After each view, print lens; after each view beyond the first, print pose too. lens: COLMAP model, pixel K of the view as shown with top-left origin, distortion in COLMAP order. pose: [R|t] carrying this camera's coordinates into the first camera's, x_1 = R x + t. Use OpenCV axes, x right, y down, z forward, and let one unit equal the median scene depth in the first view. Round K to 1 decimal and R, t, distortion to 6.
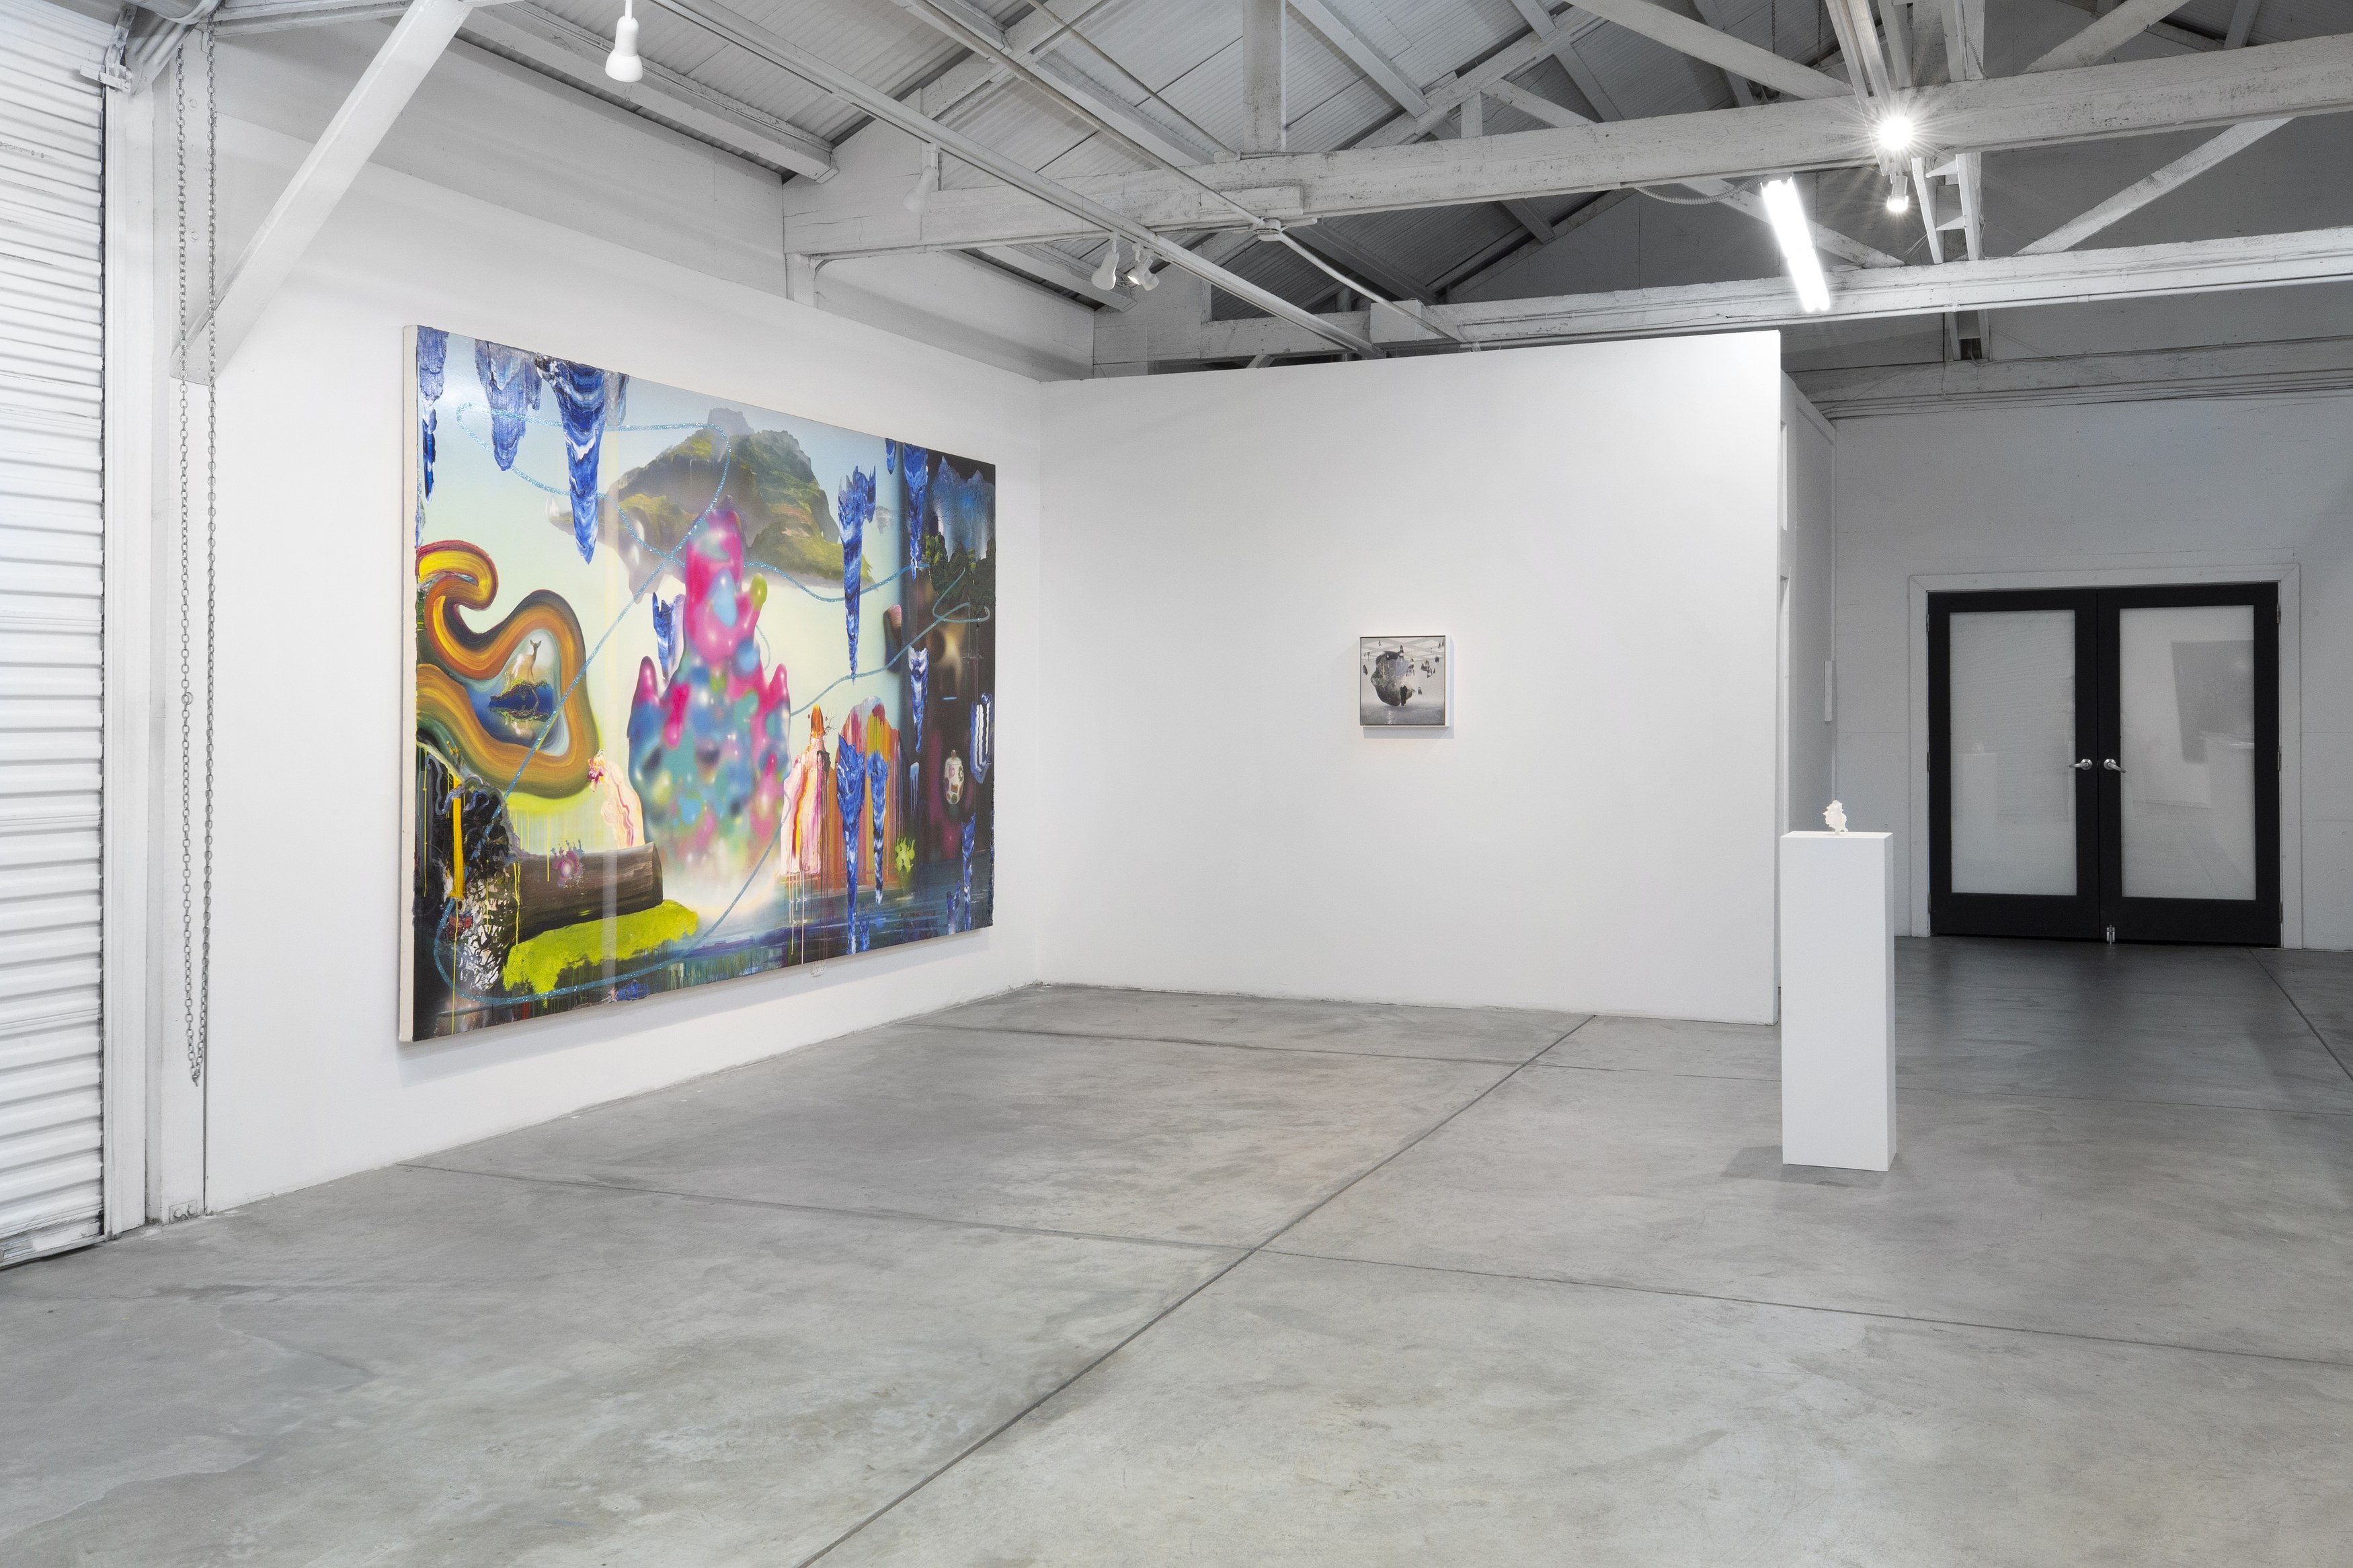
lens RADIAL K [[2118.7, 0, 1178.0], [0, 2118.7, 673.2], [0, 0, 1]] dist [0.026415, 0.008919]
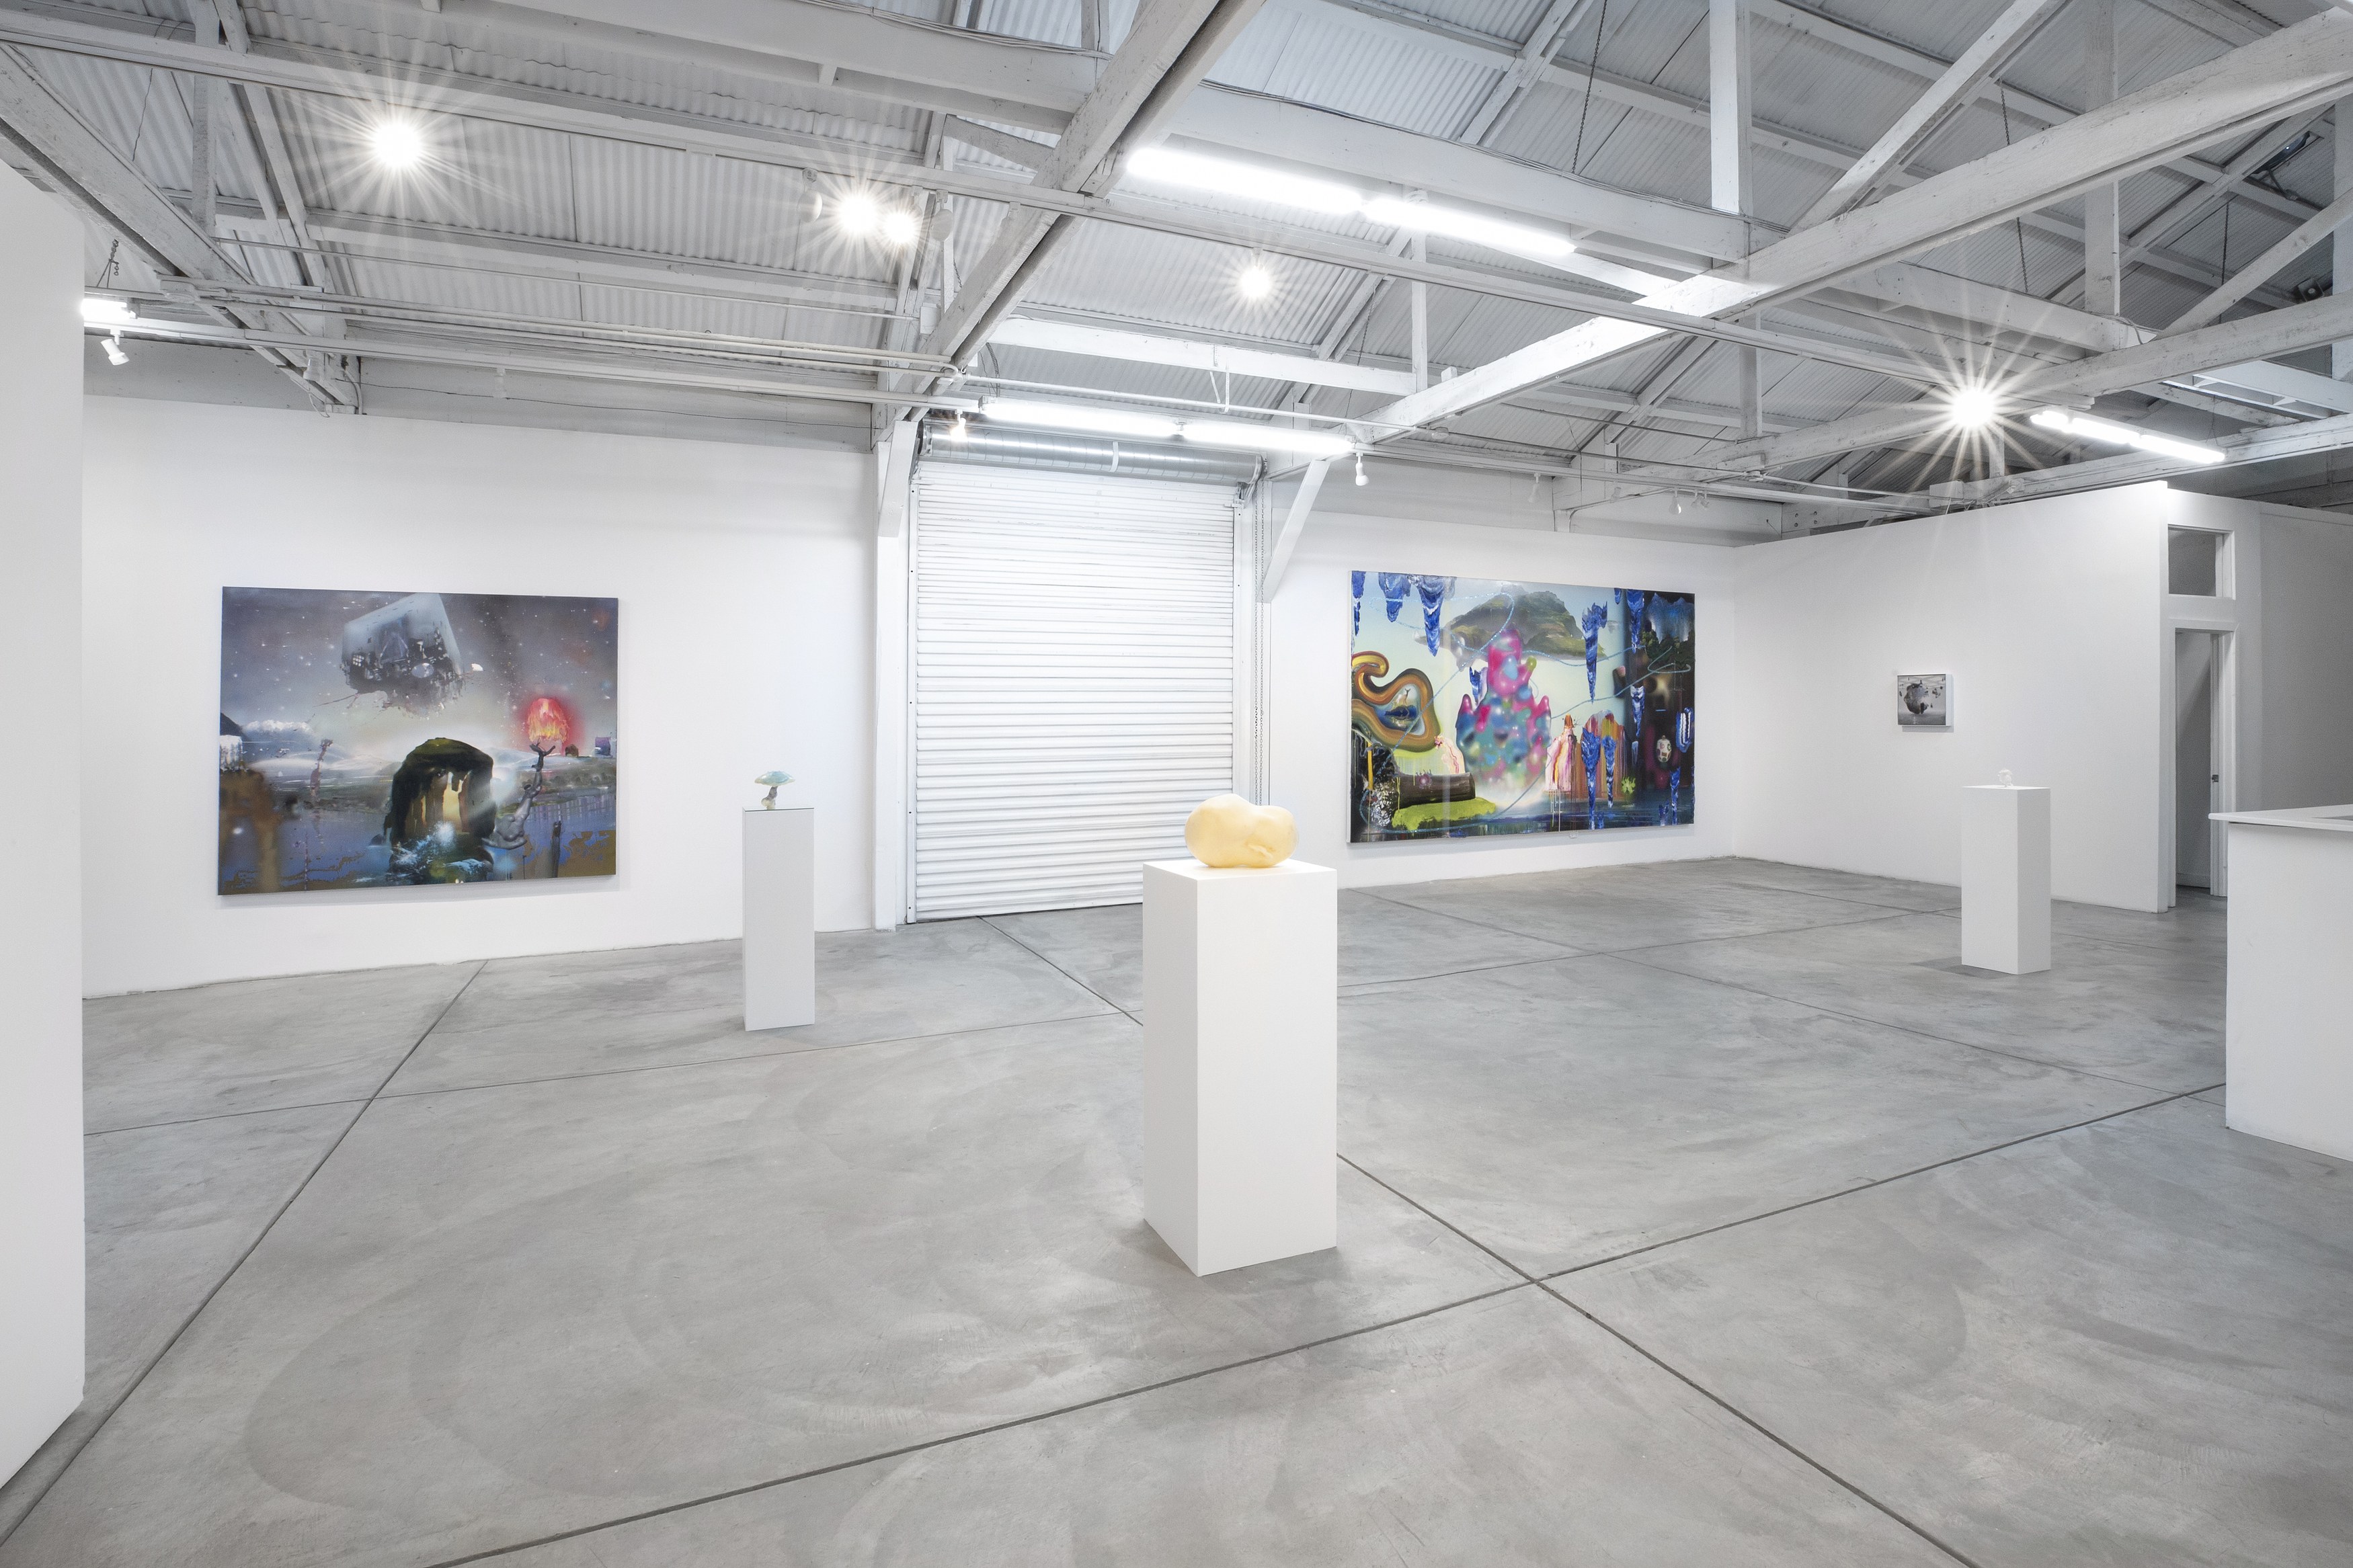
lens RADIAL K [[1135.0, 0, 1191.1], [0, 1135.0, 708.0], [0, 0, 1]] dist [-0.033740, 0.001119]
pose [[0.725986, -0.003957, -0.687698, 0.368749], [0.012953, 0.999885, 0.007921, -0.005823], [0.687588, -0.014658, 0.725954, -0.123126]]
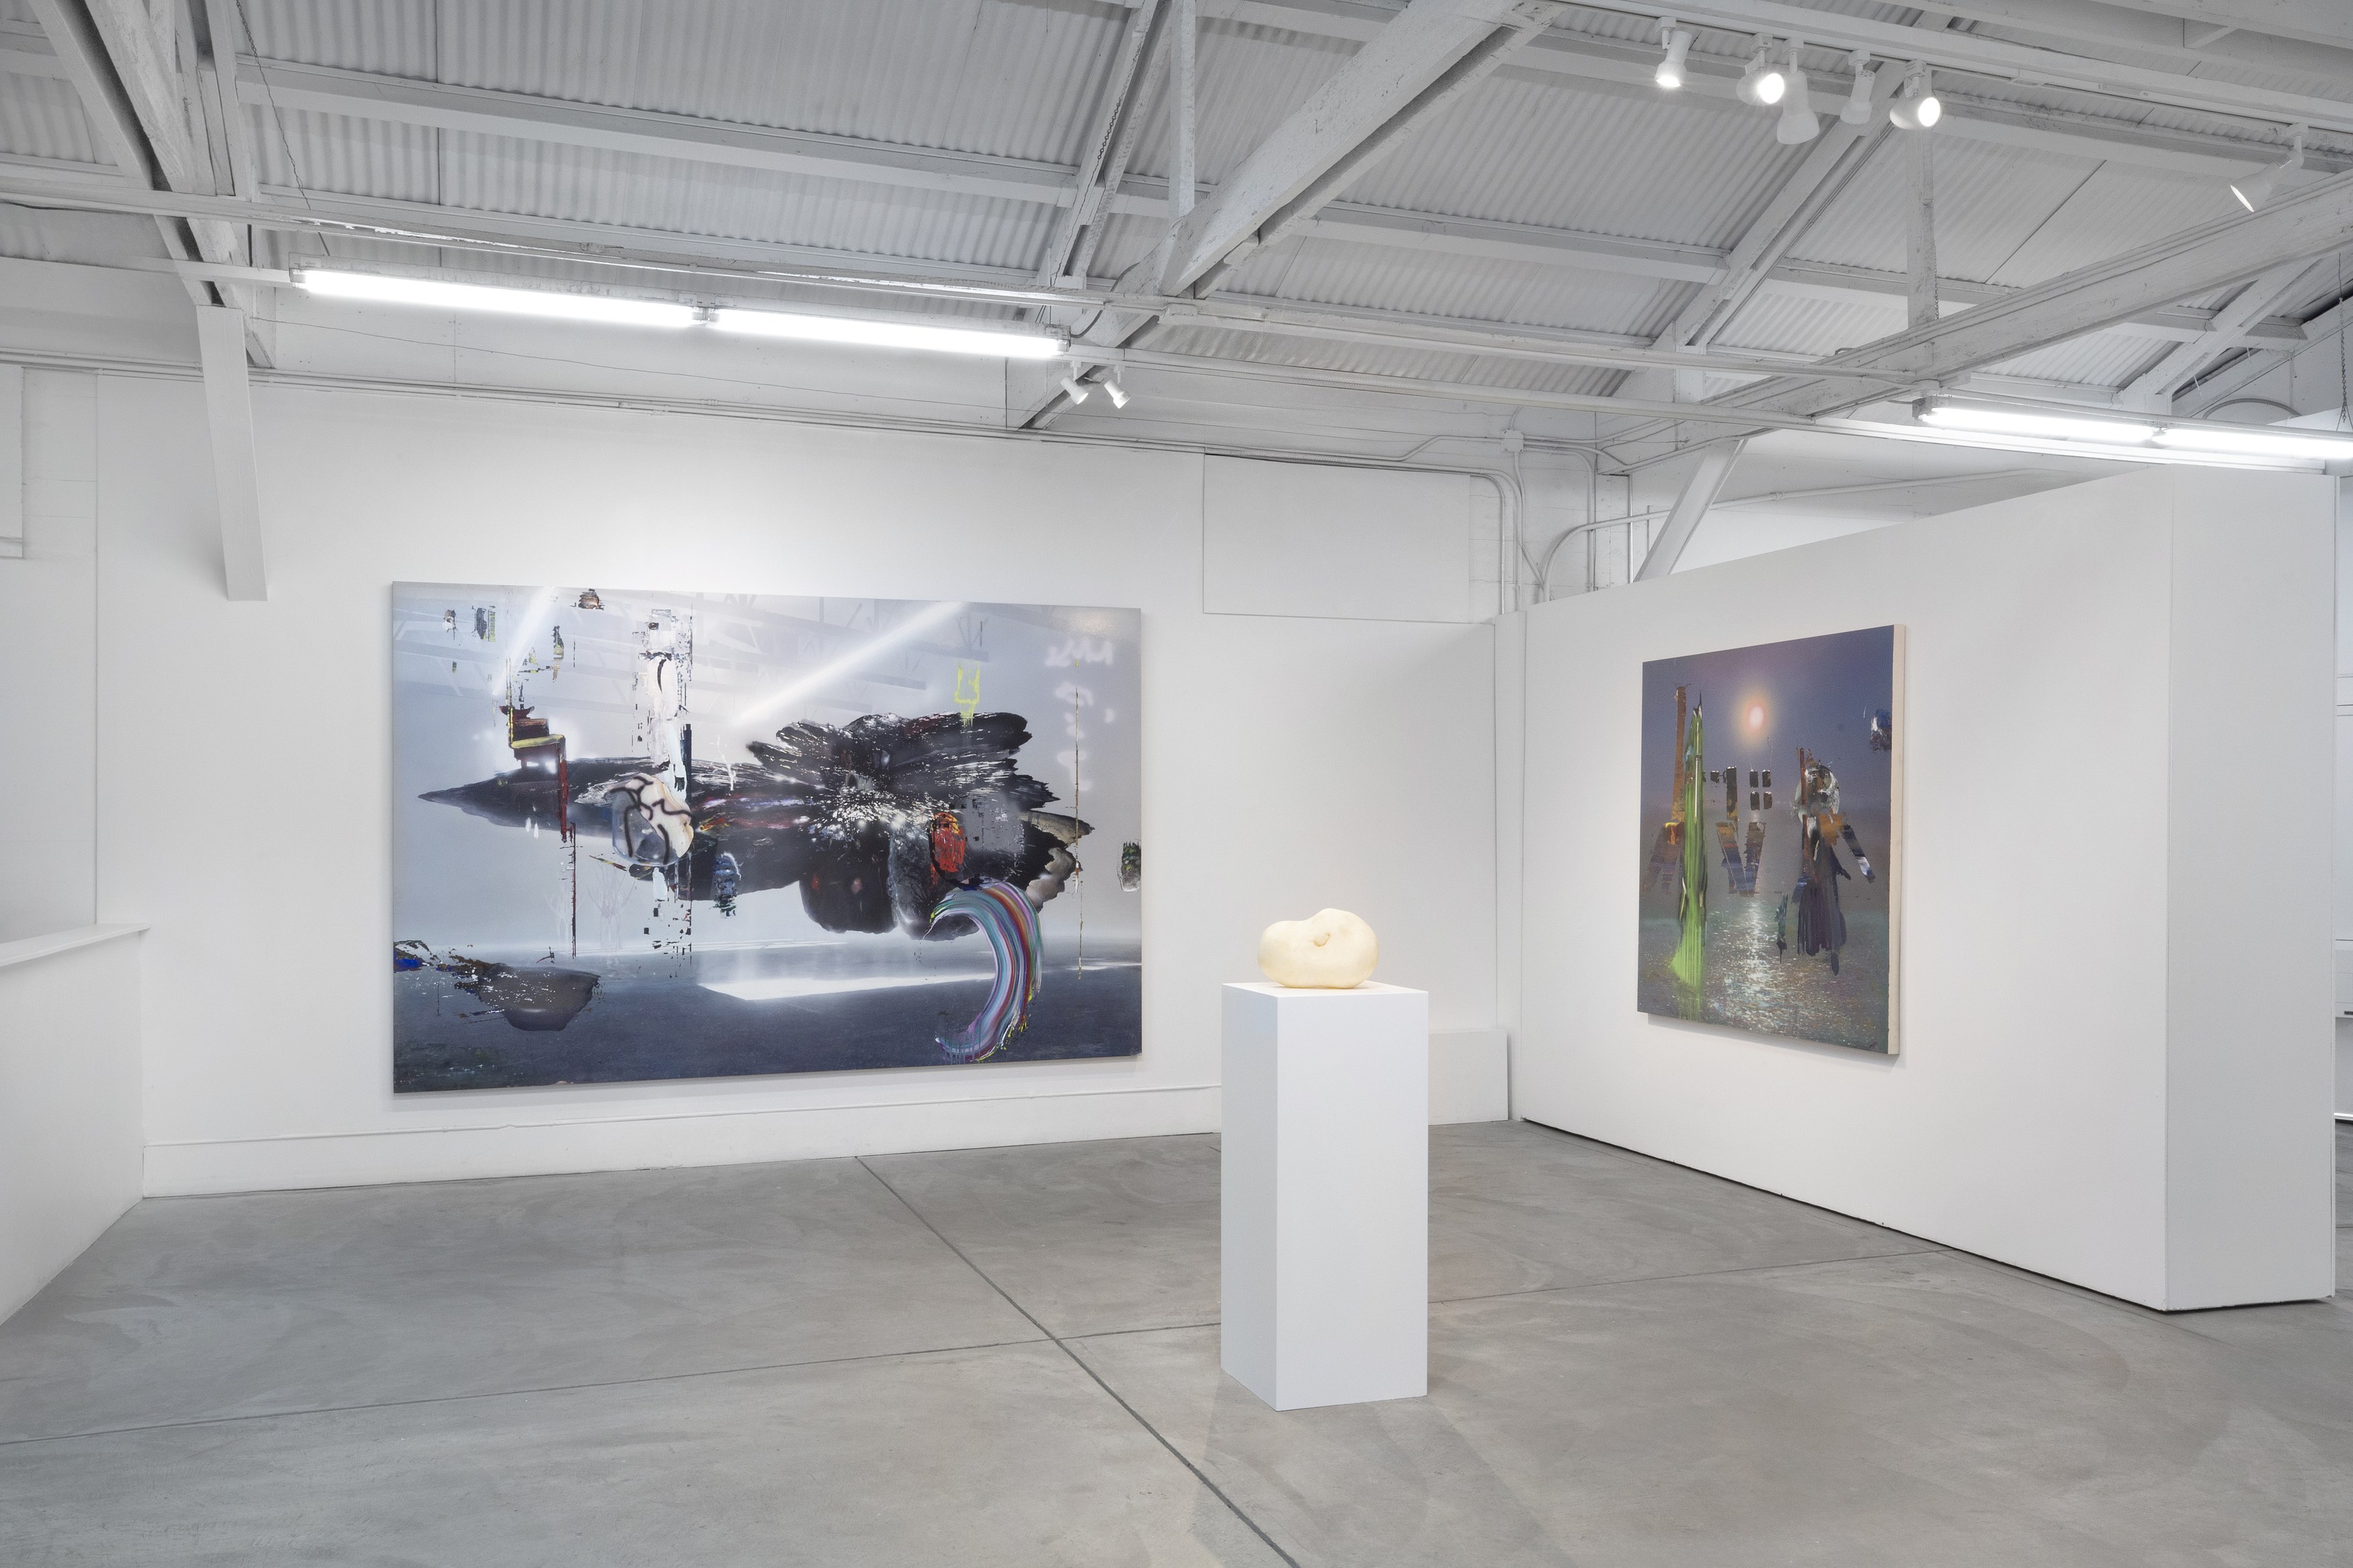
lens RADIAL K [[1845.0, 0, 1135.0], [0, 1845.0, 822.8], [0, 0, 1]] dist [0.012554, 0.006054]
pose [[-0.661566, 0.010929, 0.749807, -0.282812], [-0.003568, 0.999837, -0.017721, 0.010086], [-0.749878, -0.014399, -0.661419, 0.593378]]
